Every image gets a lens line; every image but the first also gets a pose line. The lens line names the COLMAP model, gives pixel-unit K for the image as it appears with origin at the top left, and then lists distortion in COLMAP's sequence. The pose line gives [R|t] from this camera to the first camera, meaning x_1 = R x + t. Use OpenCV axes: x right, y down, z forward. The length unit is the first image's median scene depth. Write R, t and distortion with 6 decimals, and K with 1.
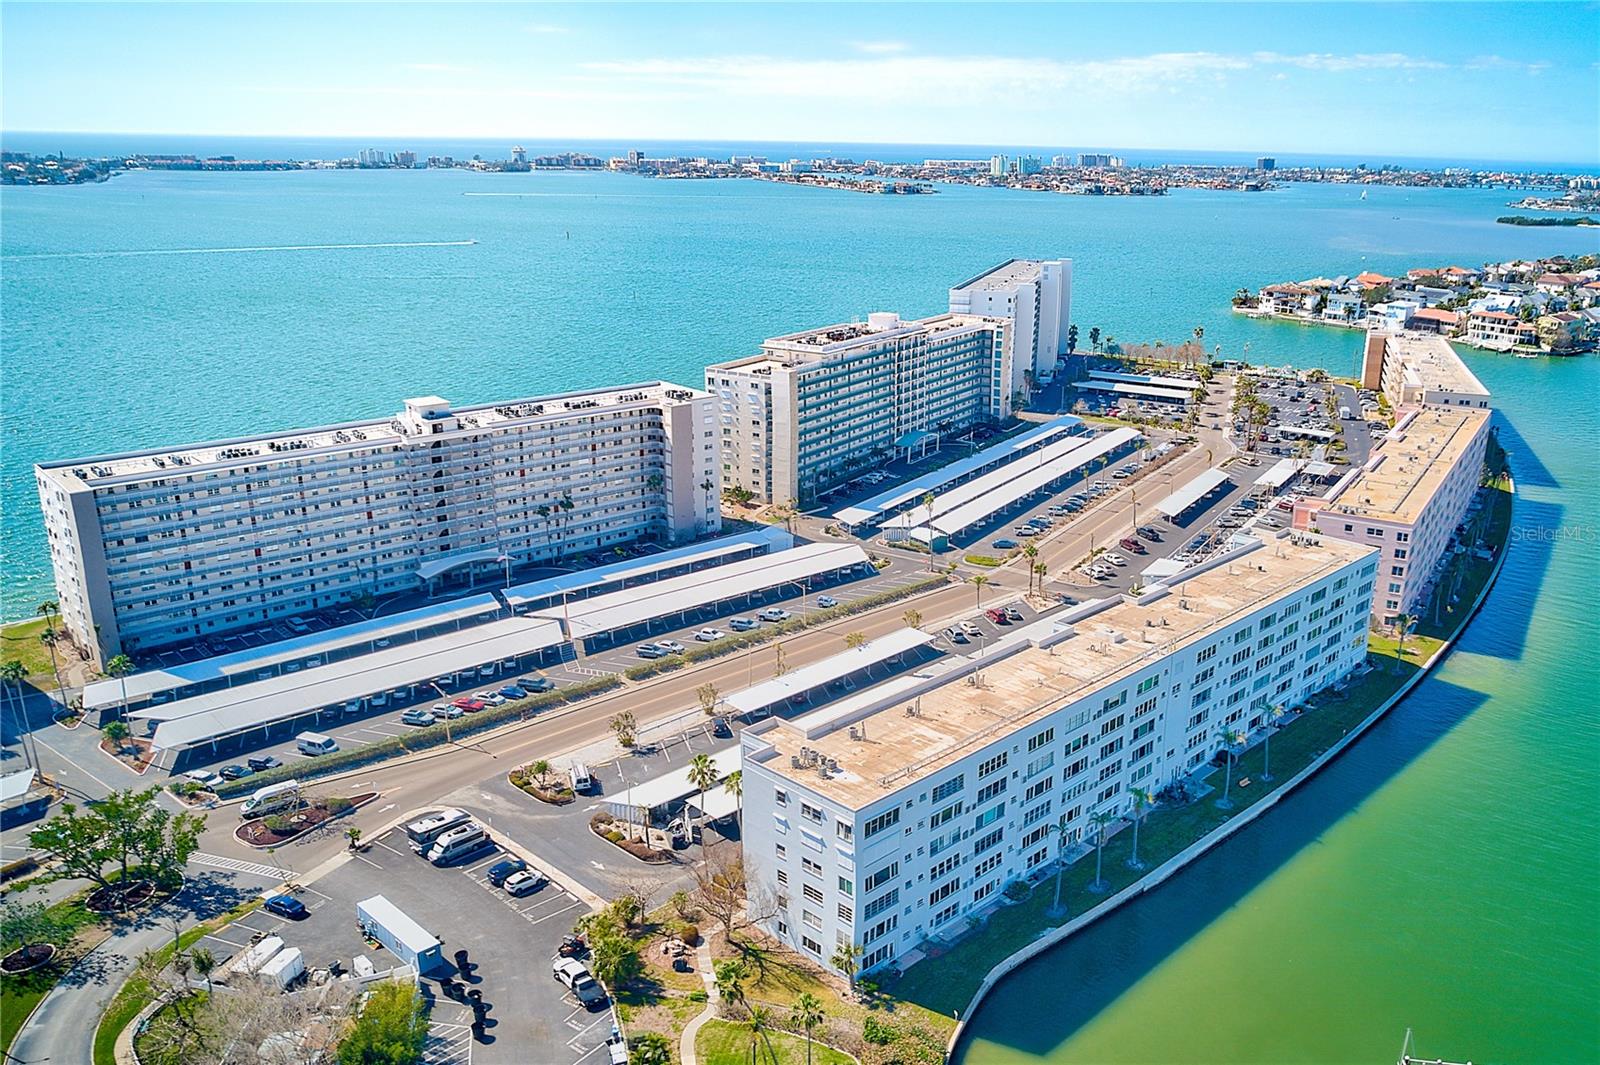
lens RADIAL K [[1063.3, 0, 799.7], [0, 1063.3, 465.9], [0, 0, 1]] dist [-0.058825, 0.000534]
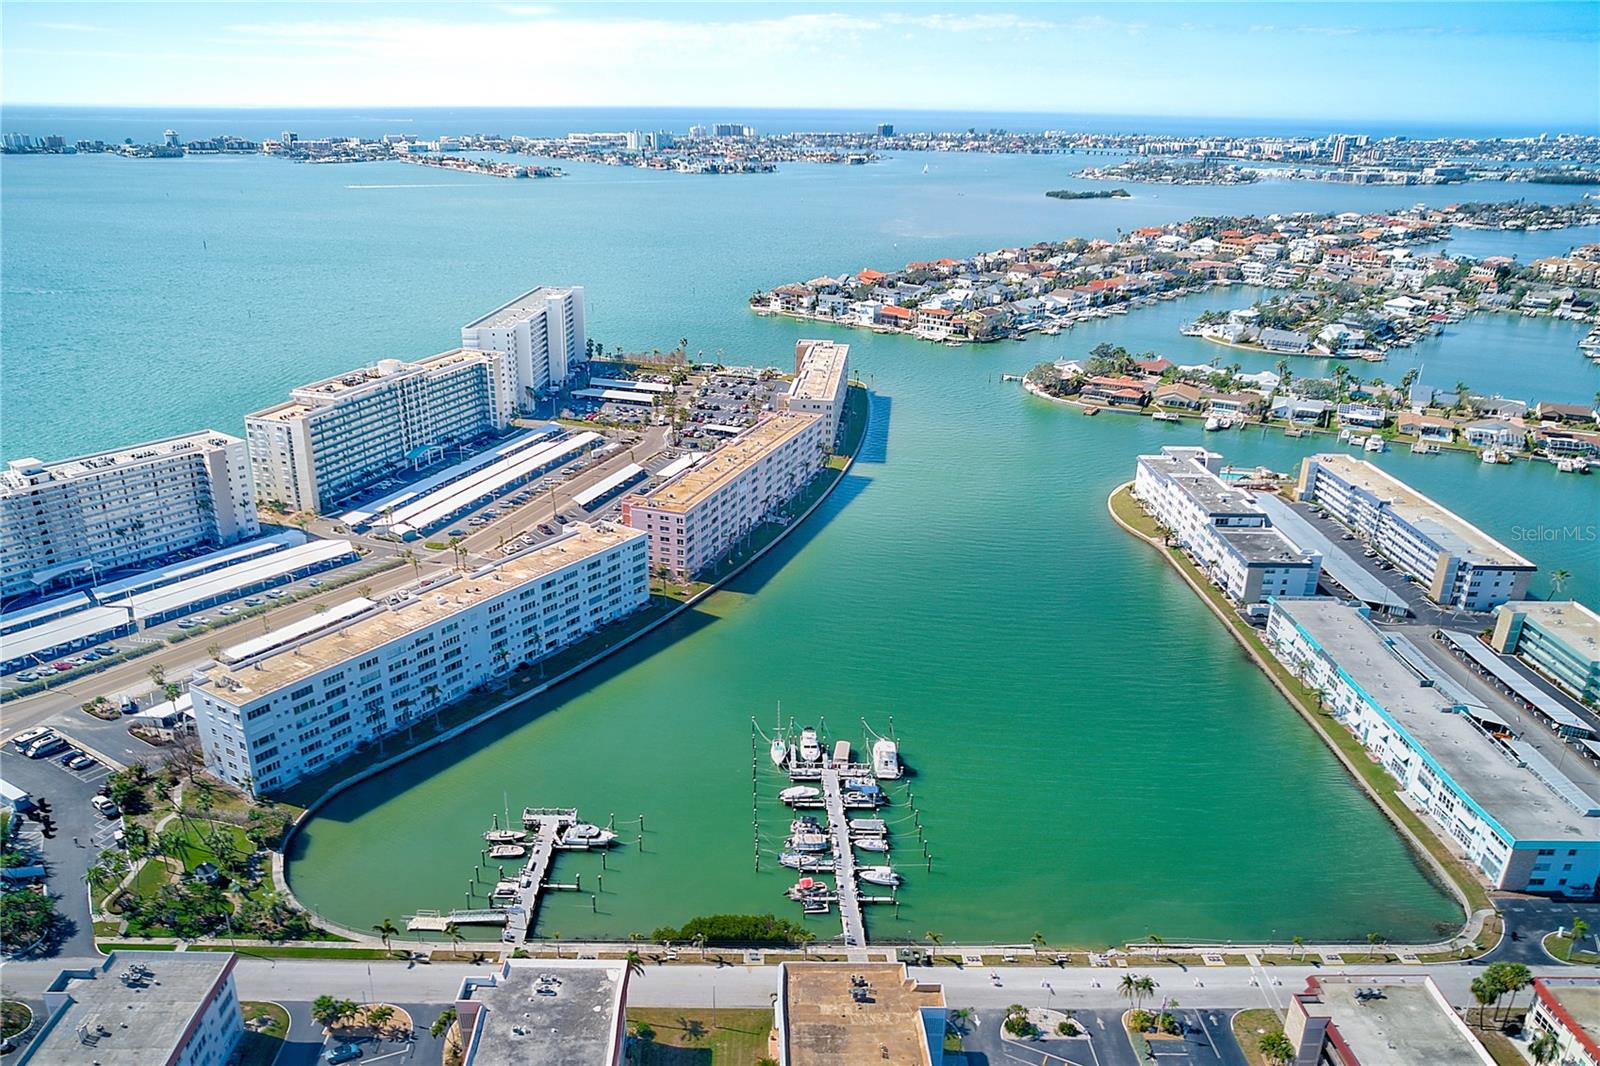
lens RADIAL K [[1217.5, 0, 800.0], [0, 1217.5, 533.0], [0, 0, 1]] dist [-0.033718, -0.003681]
pose [[0.991989, -0.060917, 0.110663, 0.481747], [0.044650, 0.988578, 0.143943, -0.146444], [-0.118167, -0.137848, 0.983379, -0.707358]]
